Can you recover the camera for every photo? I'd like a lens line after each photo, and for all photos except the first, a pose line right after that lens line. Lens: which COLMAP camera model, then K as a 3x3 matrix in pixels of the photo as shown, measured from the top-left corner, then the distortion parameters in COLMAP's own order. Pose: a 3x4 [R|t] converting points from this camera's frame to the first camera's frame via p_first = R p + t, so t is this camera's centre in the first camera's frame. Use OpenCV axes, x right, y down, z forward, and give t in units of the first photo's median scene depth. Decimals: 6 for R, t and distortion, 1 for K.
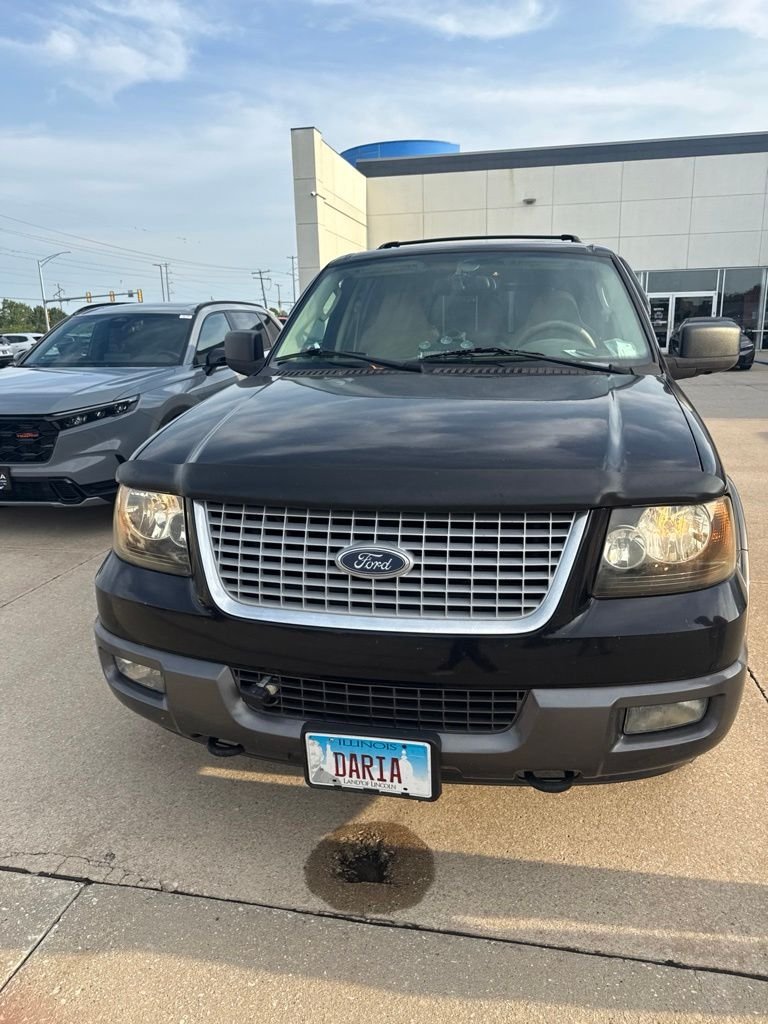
lens RADIAL K [[718.2, 0, 386.5], [0, 718.2, 507.4], [0, 0, 1]] dist [0.059289, -0.076197]
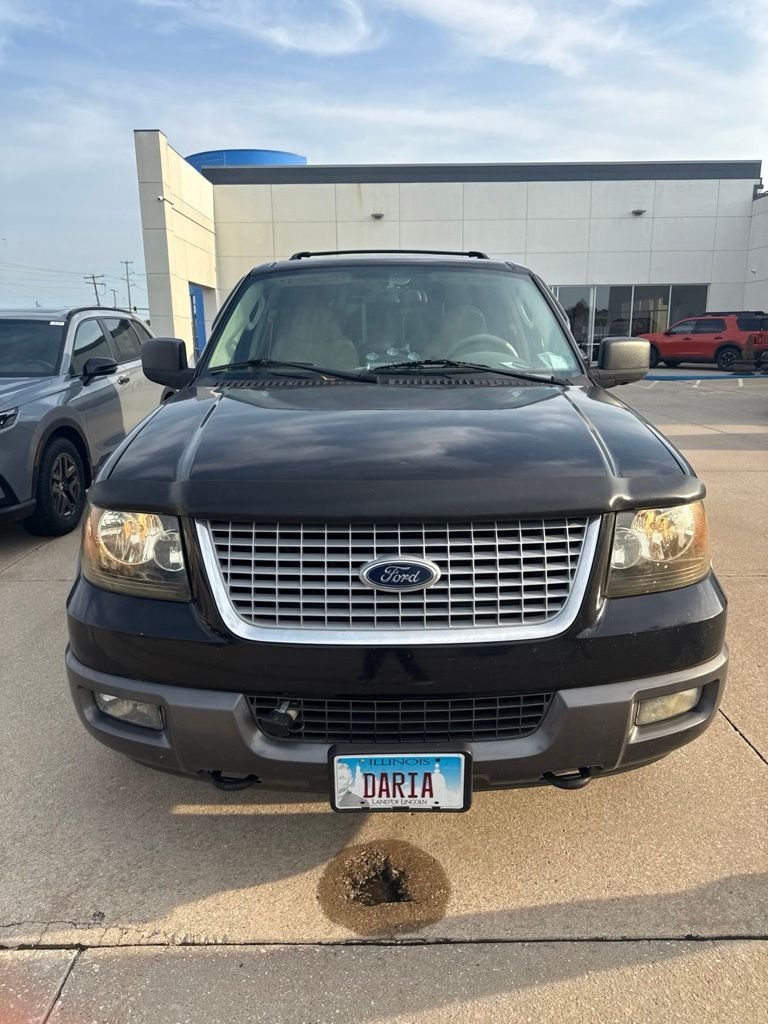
lens RADIAL K [[718.2, 0, 386.5], [0, 718.2, 507.4], [0, 0, 1]] dist [0.059289, -0.076197]
pose [[0.978692, -0.035049, 0.202323, -0.223647], [0.037976, 0.999222, -0.010601, -0.007015], [-0.201794, 0.018059, 0.979262, 0.034504]]
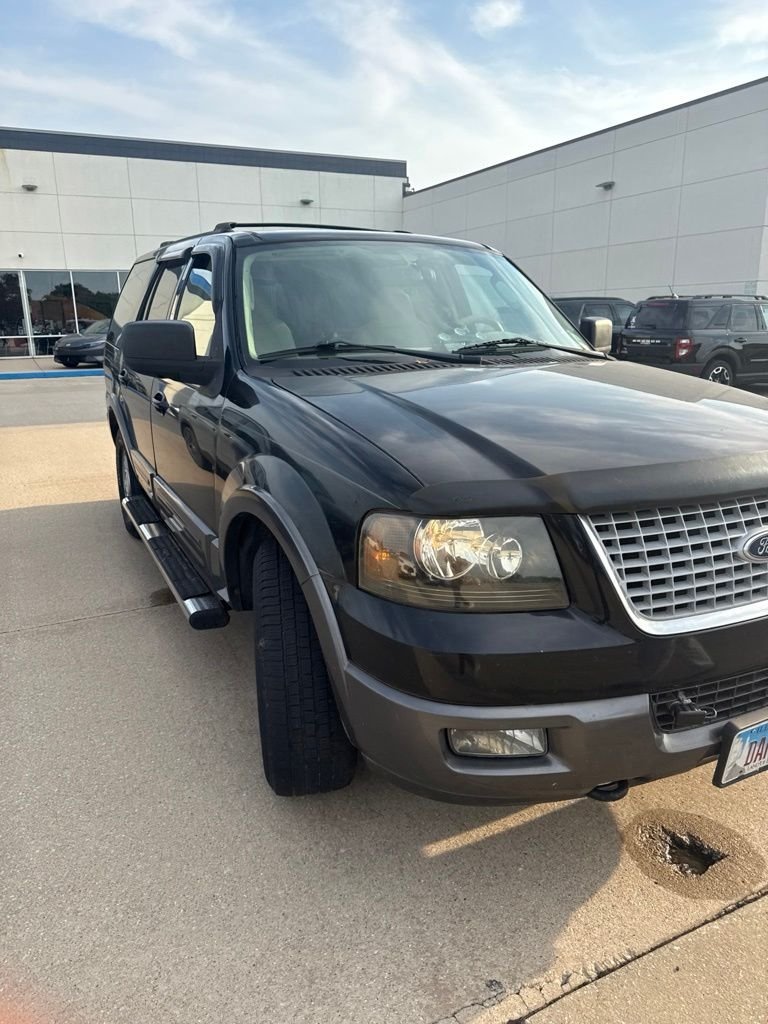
lens RADIAL K [[723.1, 0, 373.9], [0, 723.1, 512.4], [0, 0, 1]] dist [0.034990, -0.040389]
pose [[0.791070, -0.148706, 0.593376, -1.008981], [0.145865, 0.987878, 0.053110, -0.099173], [-0.594081, 0.044539, 0.803171, 0.484088]]
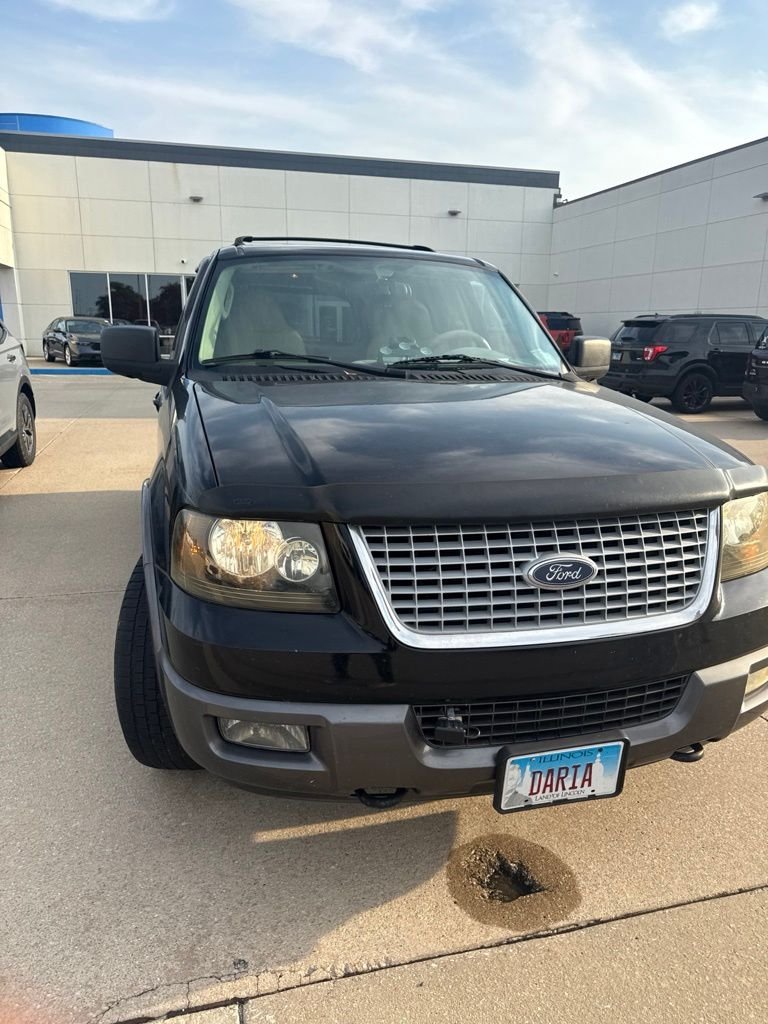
lens RADIAL K [[722.5, 0, 384.0], [0, 722.5, 512.0], [0, 0, 1]] dist [0.037924, -0.046055]
pose [[0.895132, -0.075172, 0.439417, -0.645441], [0.073606, 0.997074, 0.020630, -0.044144], [-0.439682, 0.013878, 0.898046, 0.201537]]
